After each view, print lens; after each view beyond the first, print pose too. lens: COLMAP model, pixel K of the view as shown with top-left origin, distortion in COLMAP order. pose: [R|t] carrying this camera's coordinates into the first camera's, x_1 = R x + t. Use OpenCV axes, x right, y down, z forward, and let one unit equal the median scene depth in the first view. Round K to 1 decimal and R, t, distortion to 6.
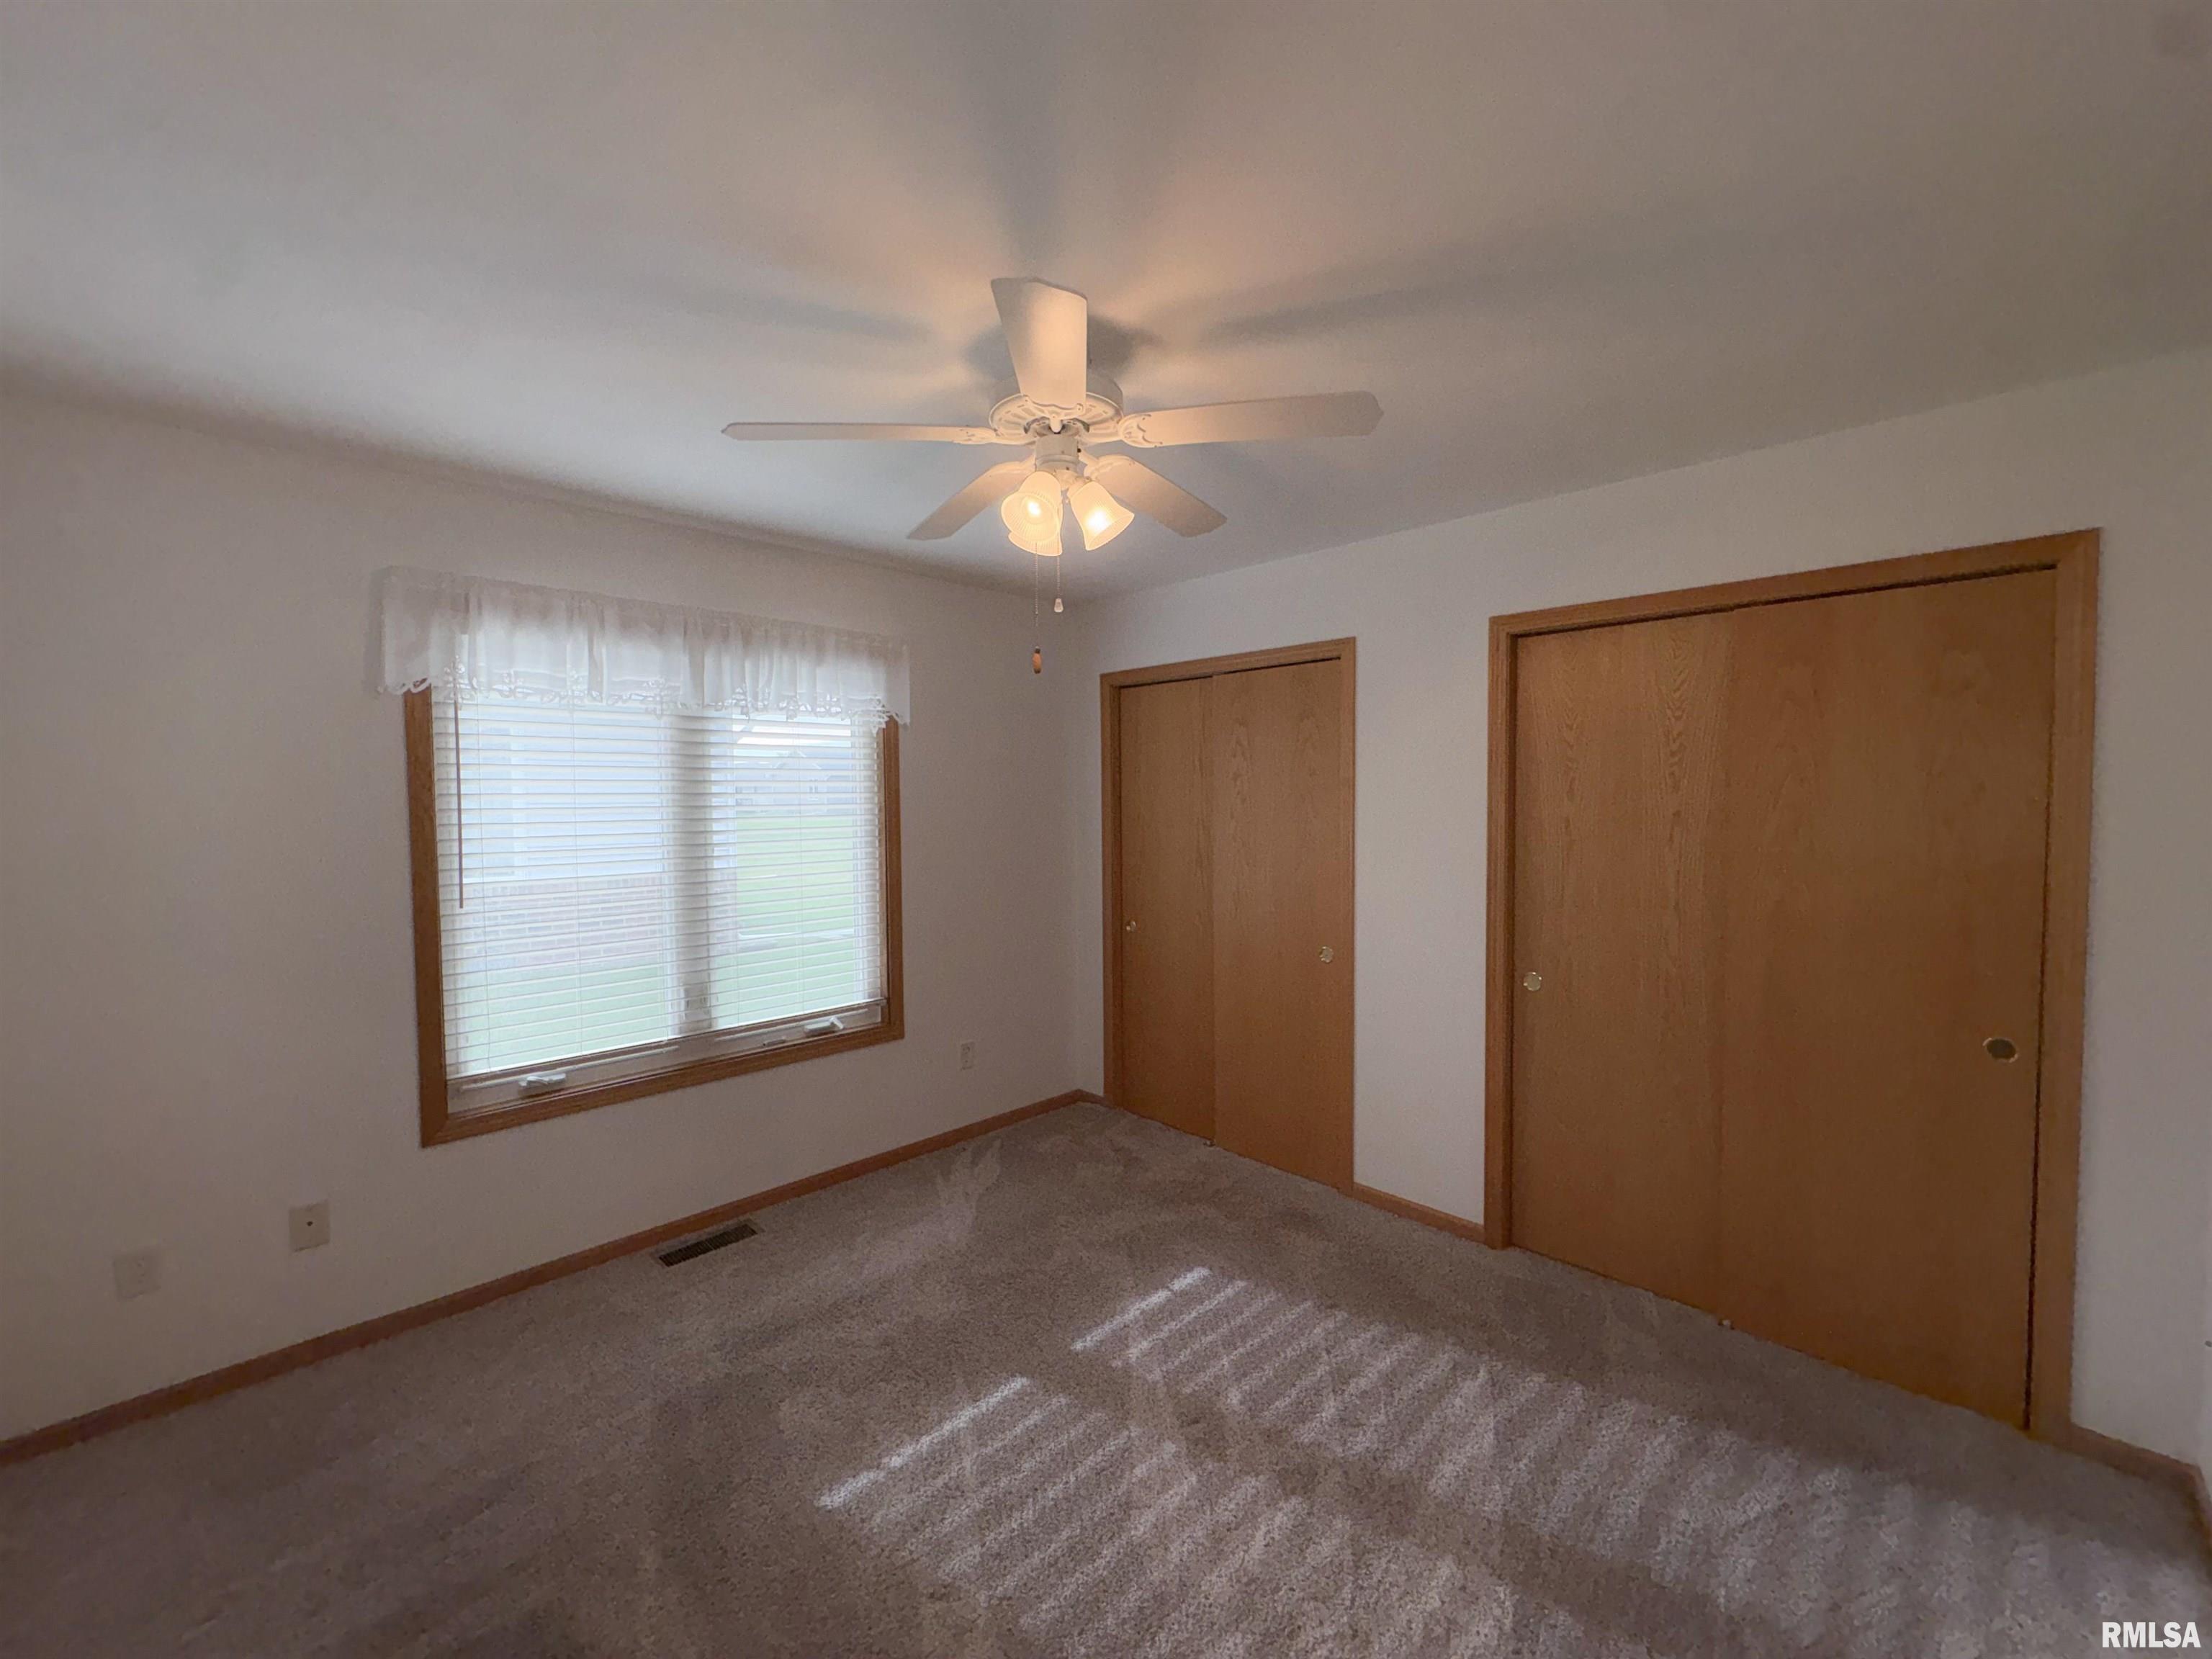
lens RADIAL K [[912.5, 0, 1106.0], [0, 912.5, 829.5], [0, 0, 1]] dist [-0.000792, 0.000552]
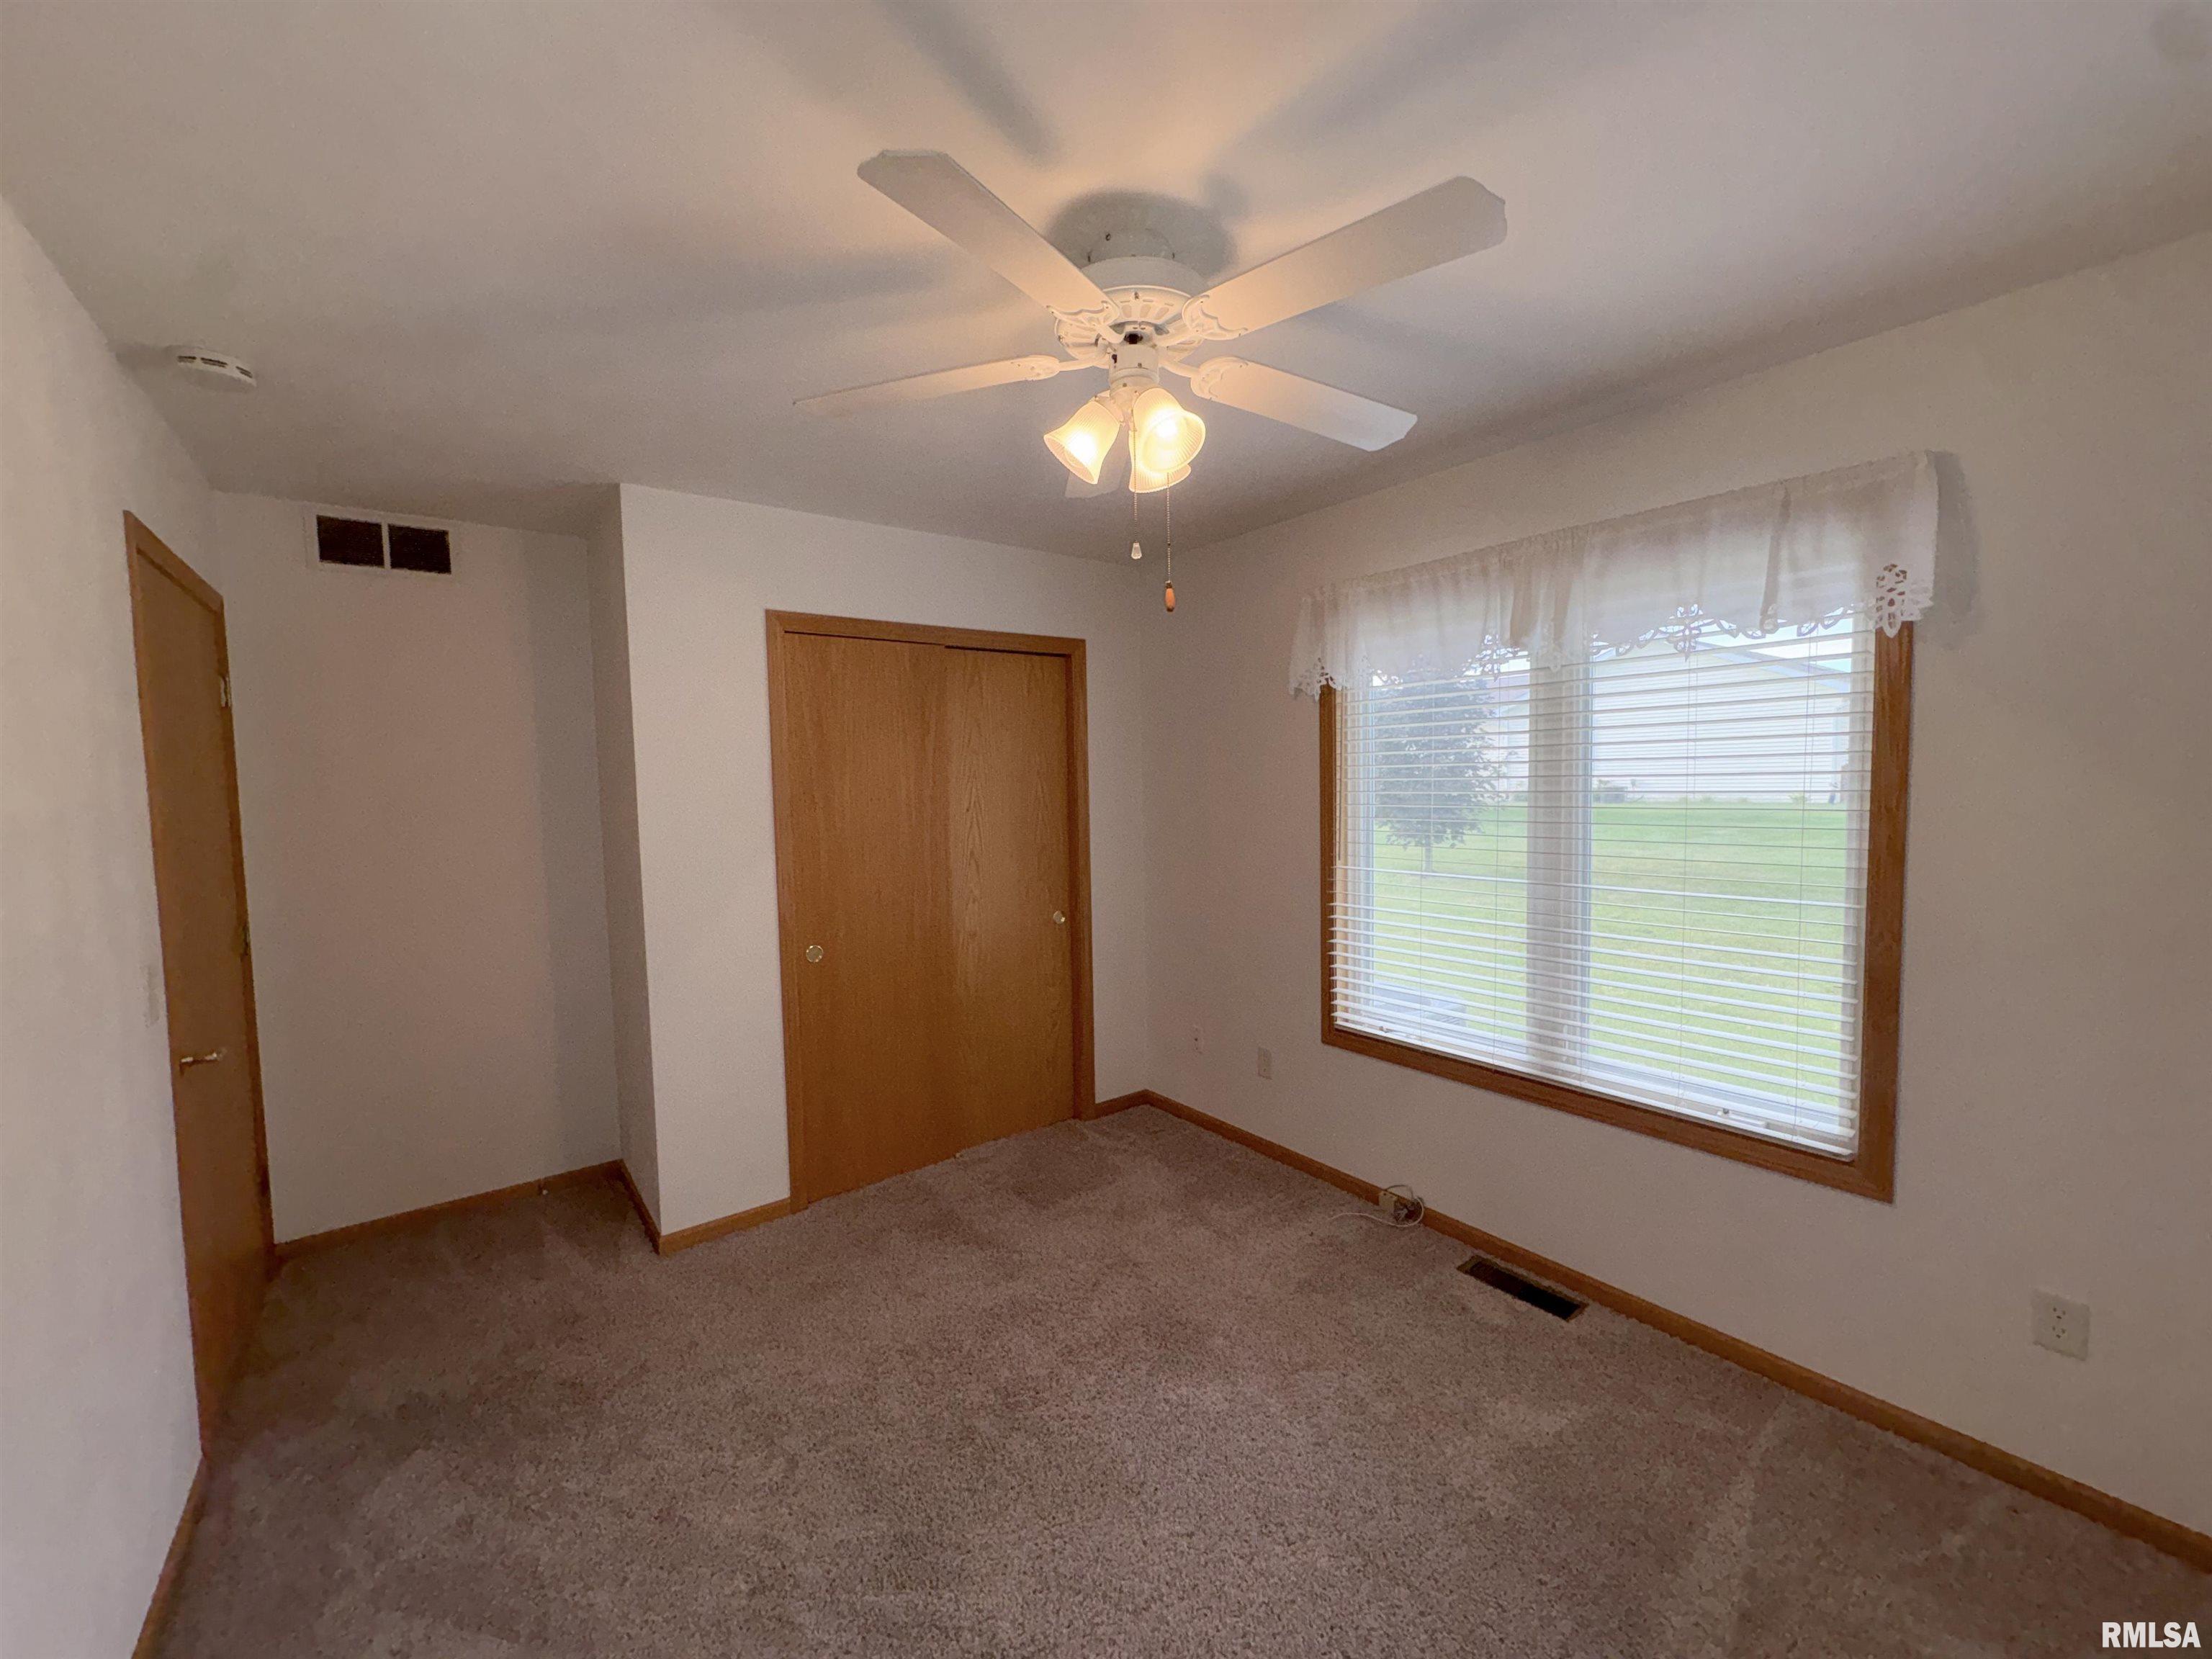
lens RADIAL K [[912.5, 0, 1106.0], [0, 912.5, 829.5], [0, 0, 1]] dist [-0.000792, 0.000552]
pose [[-0.185254, 0.073939, -0.979905, 0.460713], [-0.007045, 0.997040, 0.076564, -0.038274], [0.982665, 0.021087, -0.184185, 0.796376]]
